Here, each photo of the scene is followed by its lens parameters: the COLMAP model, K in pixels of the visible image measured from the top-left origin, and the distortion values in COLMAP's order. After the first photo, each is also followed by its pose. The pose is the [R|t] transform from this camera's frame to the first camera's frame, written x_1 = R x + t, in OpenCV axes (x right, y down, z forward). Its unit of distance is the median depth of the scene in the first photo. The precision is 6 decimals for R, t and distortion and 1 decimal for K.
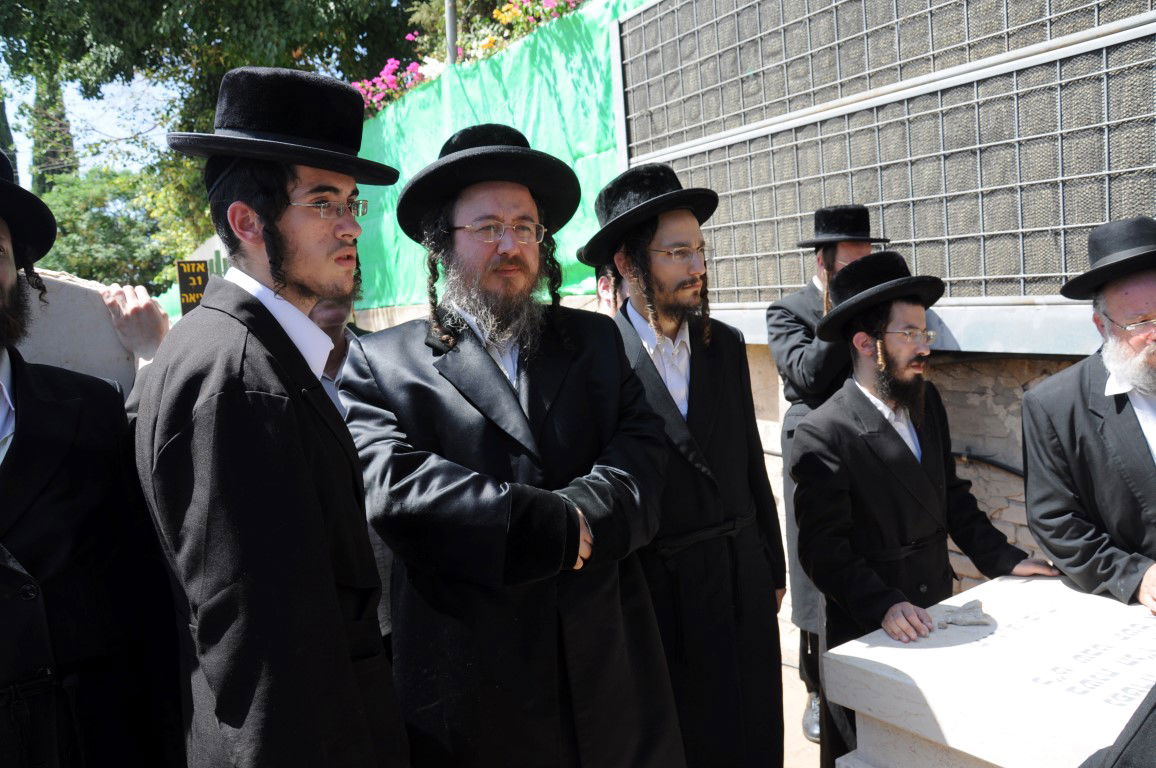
lens RADIAL K [[893.2, 0, 578.0], [0, 893.2, 384.0], [0, 0, 1]] dist [-0.170123, 0.112330]
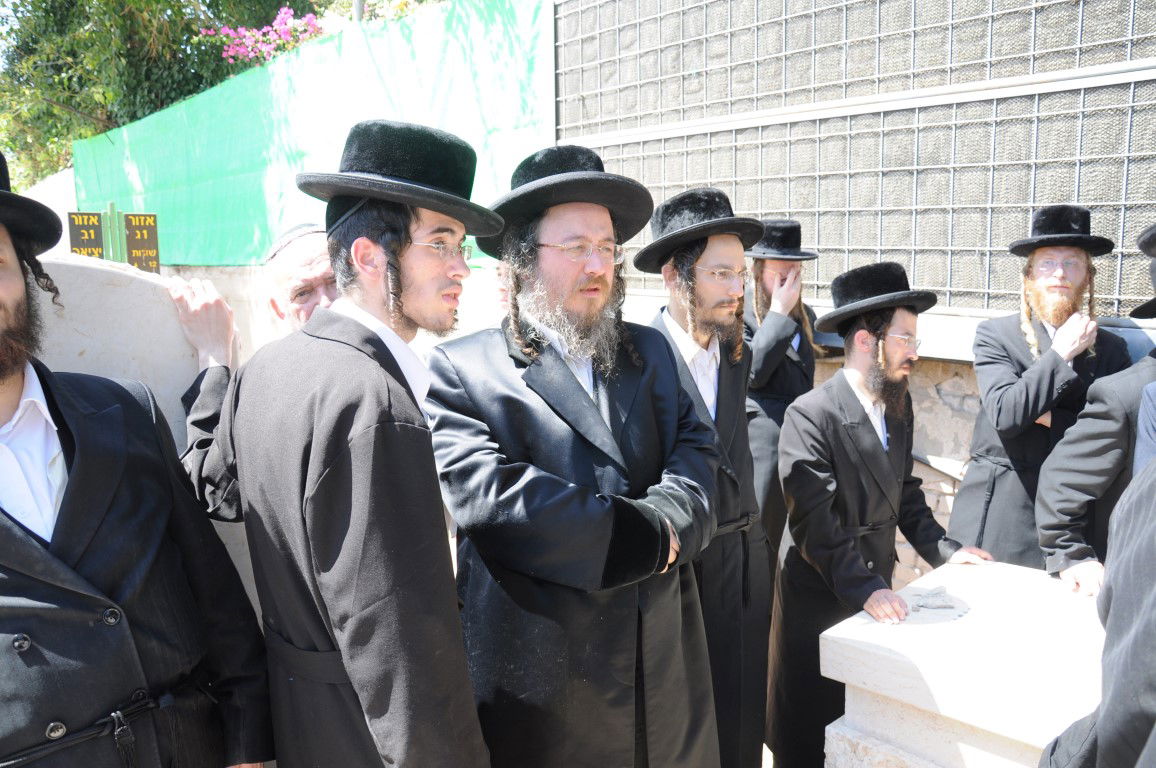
lens RADIAL K [[893.2, 0, 578.0], [0, 893.2, 384.0], [0, 0, 1]] dist [-0.170123, 0.112330]
pose [[0.982619, 0.030225, 0.183157, -0.152112], [-0.038794, 0.998305, 0.043381, -0.032498], [-0.181535, -0.049733, 0.982126, -0.021601]]
